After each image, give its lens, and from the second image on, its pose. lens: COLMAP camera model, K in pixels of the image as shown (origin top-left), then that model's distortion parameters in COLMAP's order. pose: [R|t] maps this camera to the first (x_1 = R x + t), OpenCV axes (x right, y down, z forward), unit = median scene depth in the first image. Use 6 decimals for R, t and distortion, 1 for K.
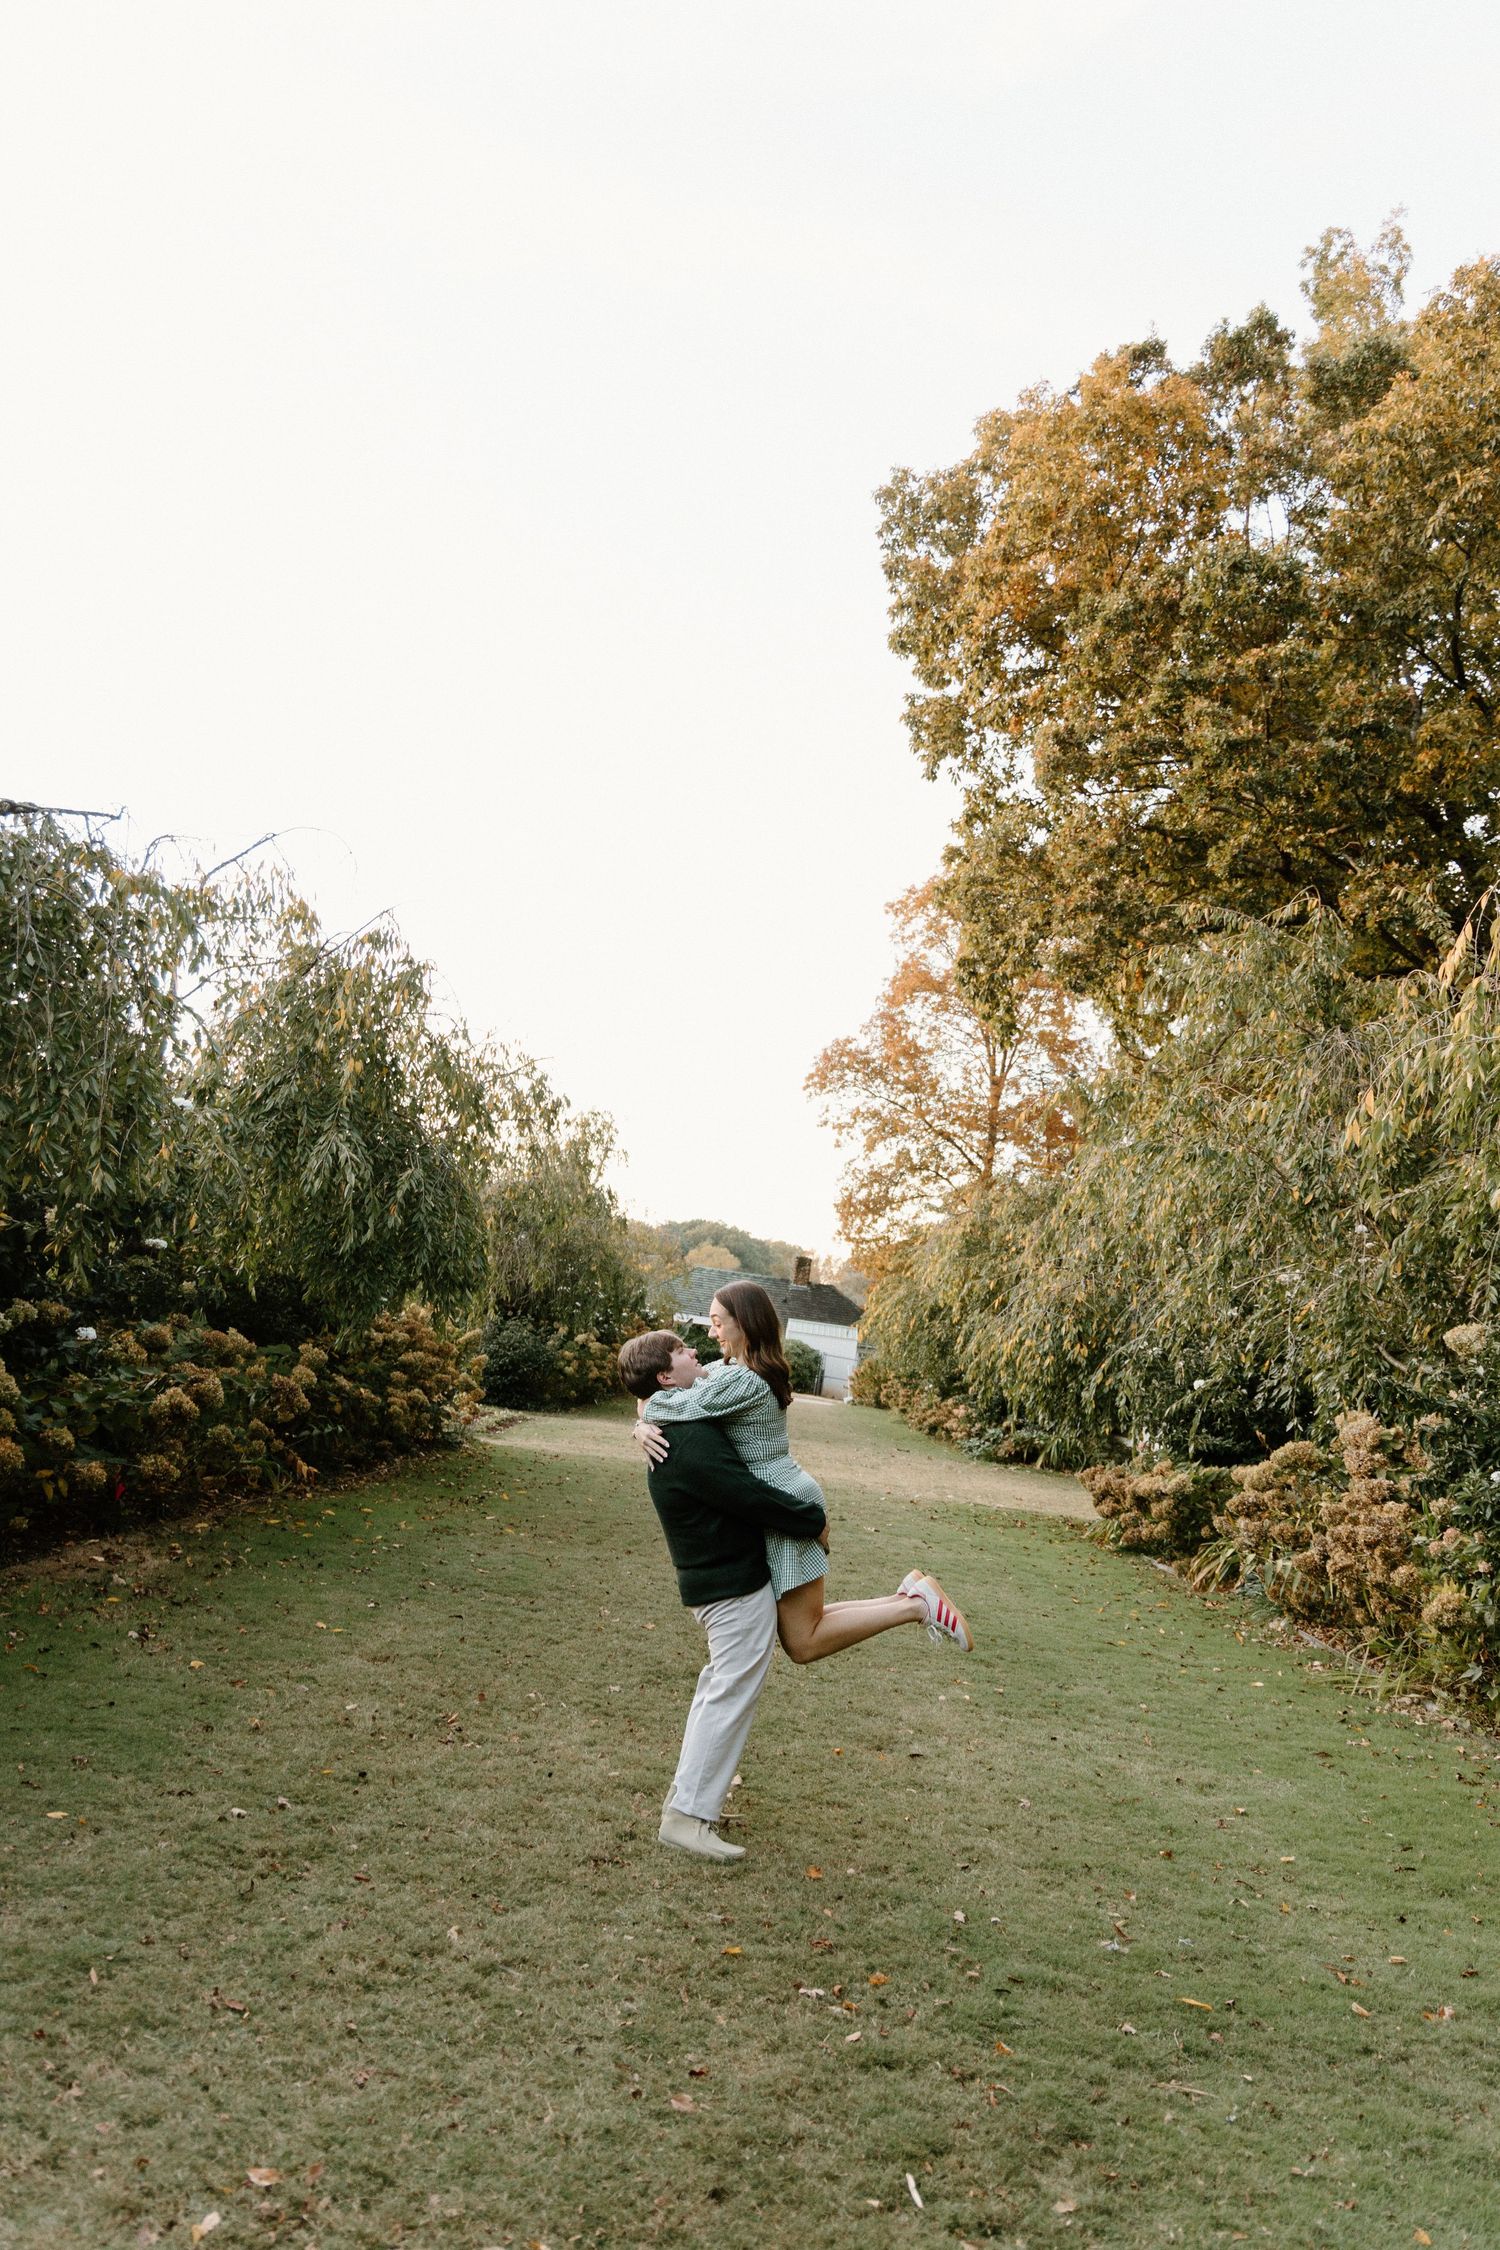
lens RADIAL K [[1888.3, 0, 758.3], [0, 1888.3, 1133.4], [0, 0, 1]] dist [0.009287, 0.001276]
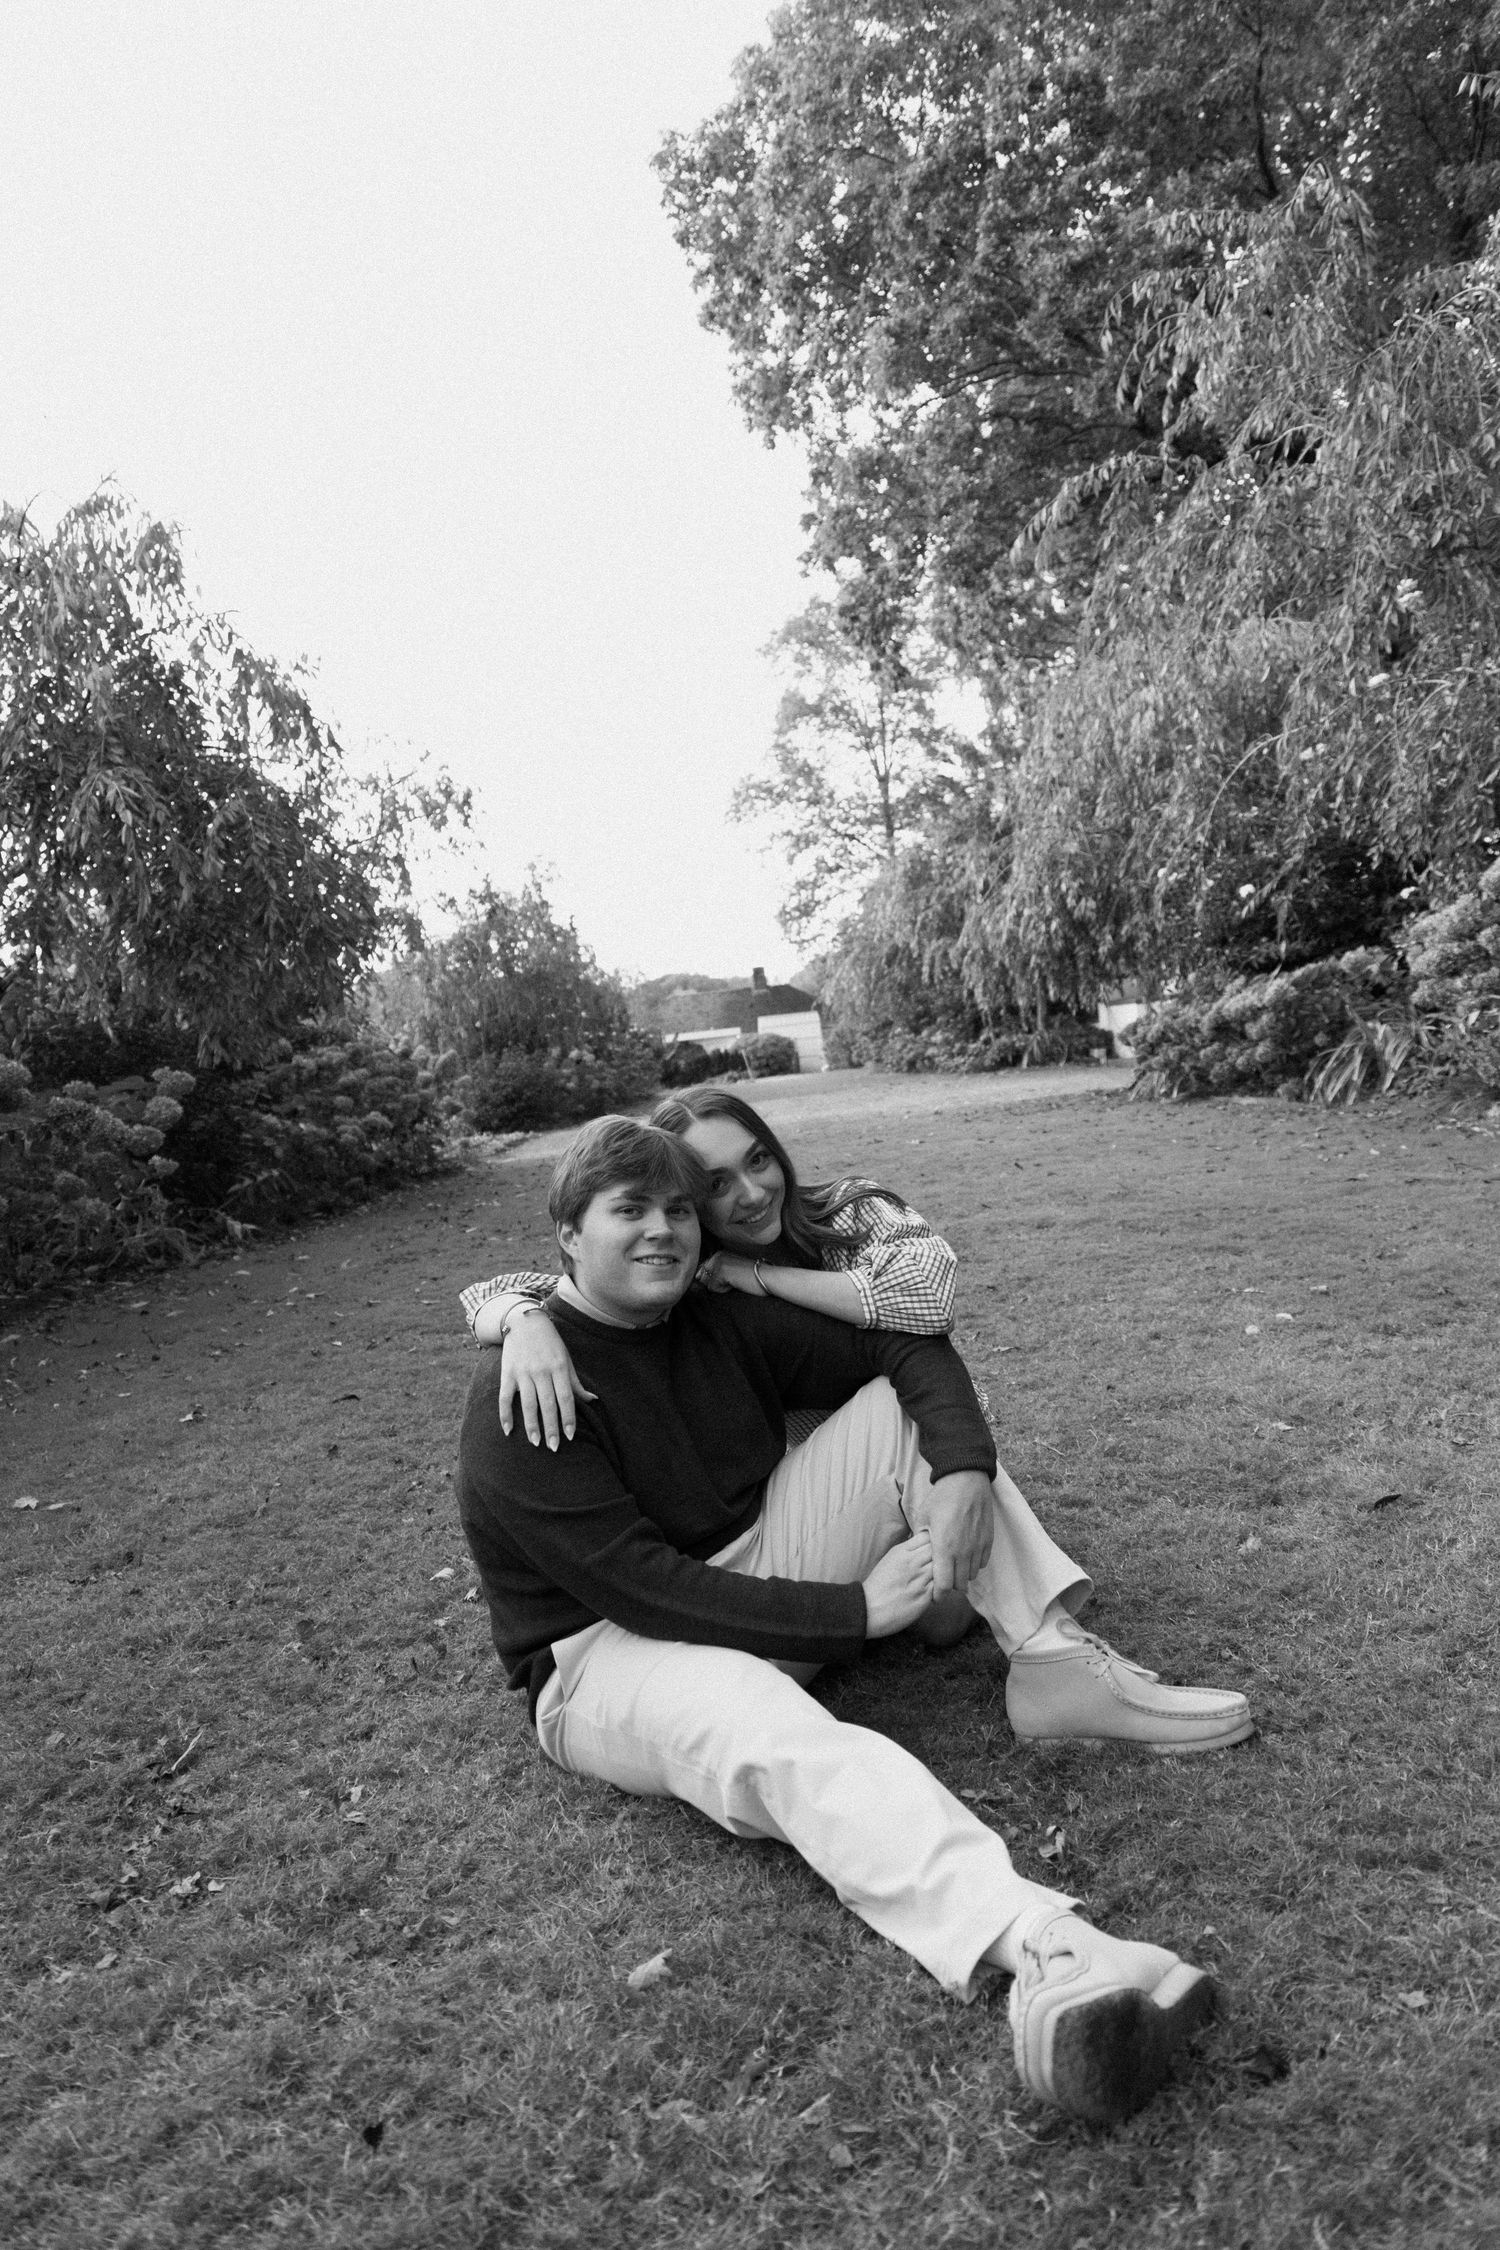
lens RADIAL K [[1491.5, 0, 757.9], [0, 1491.5, 1124.9], [0, 0, 1]] dist [0.012543, 0.000614]
pose [[0.970521, -0.240997, 0.003073, -0.007107], [0.237607, 0.958849, 0.155407, 0.041923], [-0.040400, -0.150096, 0.987846, 0.173231]]
